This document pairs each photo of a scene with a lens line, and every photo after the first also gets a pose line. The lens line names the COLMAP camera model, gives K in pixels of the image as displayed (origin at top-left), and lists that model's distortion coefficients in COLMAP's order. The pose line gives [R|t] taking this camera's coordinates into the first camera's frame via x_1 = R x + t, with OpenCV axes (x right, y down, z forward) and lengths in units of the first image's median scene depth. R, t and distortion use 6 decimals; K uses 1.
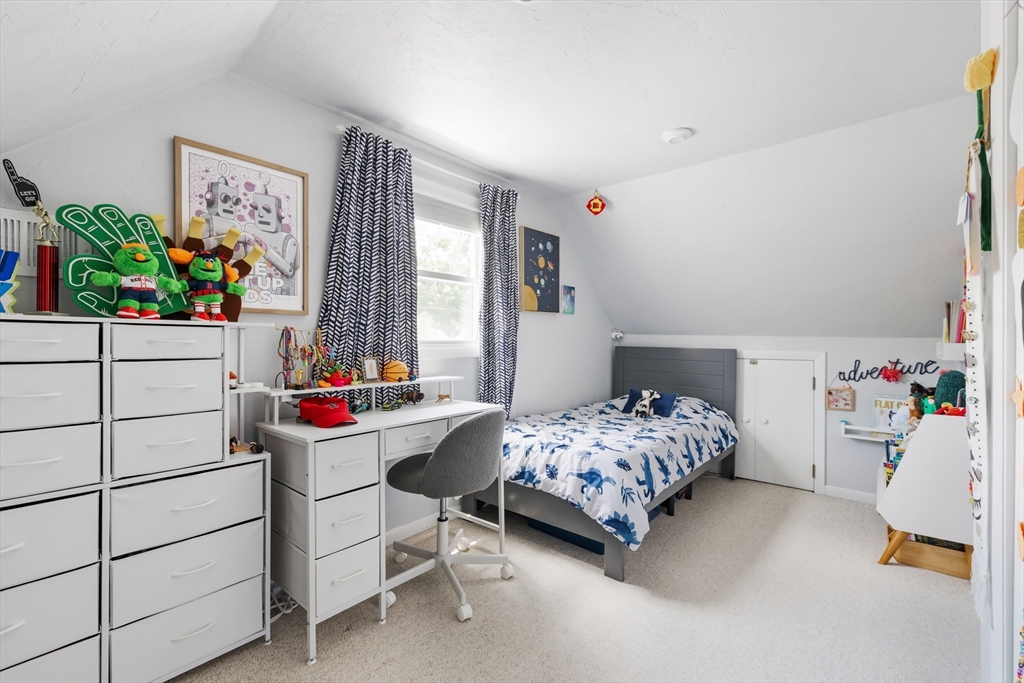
lens RADIAL K [[439.1, 0, 510.4], [0, 439.1, 341.1], [0, 0, 1]] dist [0.000091, -0.000081]
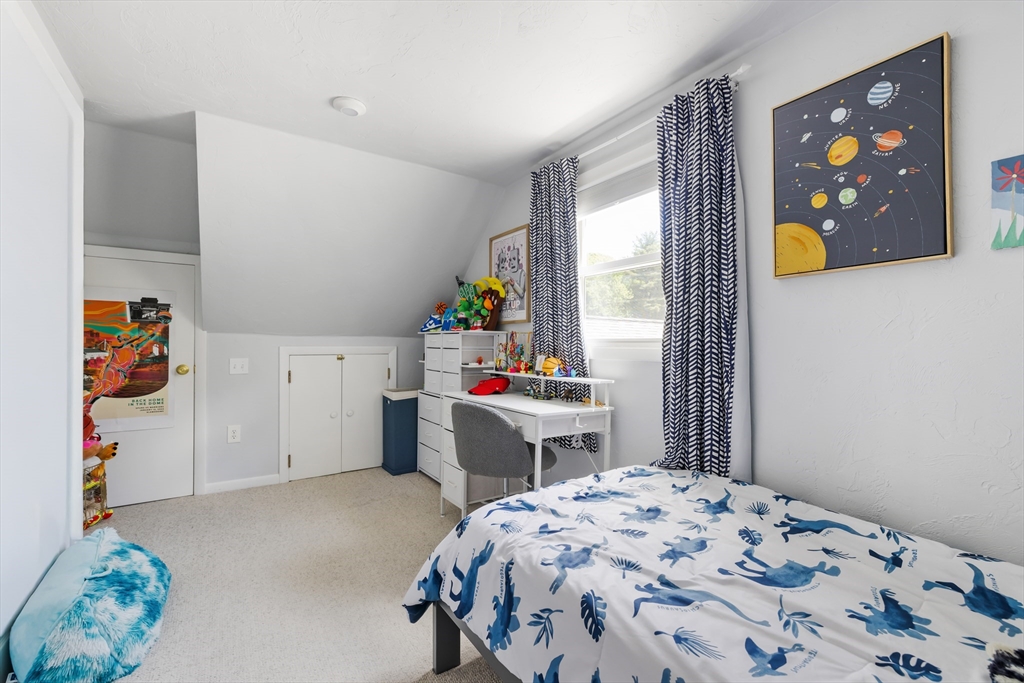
lens RADIAL K [[439.1, 0, 510.4], [0, 439.1, 340.8], [0, 0, 1]] dist [0.000091, -0.000081]
pose [[-0.264881, -0.004382, -0.964271, 0.676703], [0.002884, 0.999982, -0.005336, 0.006245], [0.964277, -0.004194, -0.264864, 0.961281]]
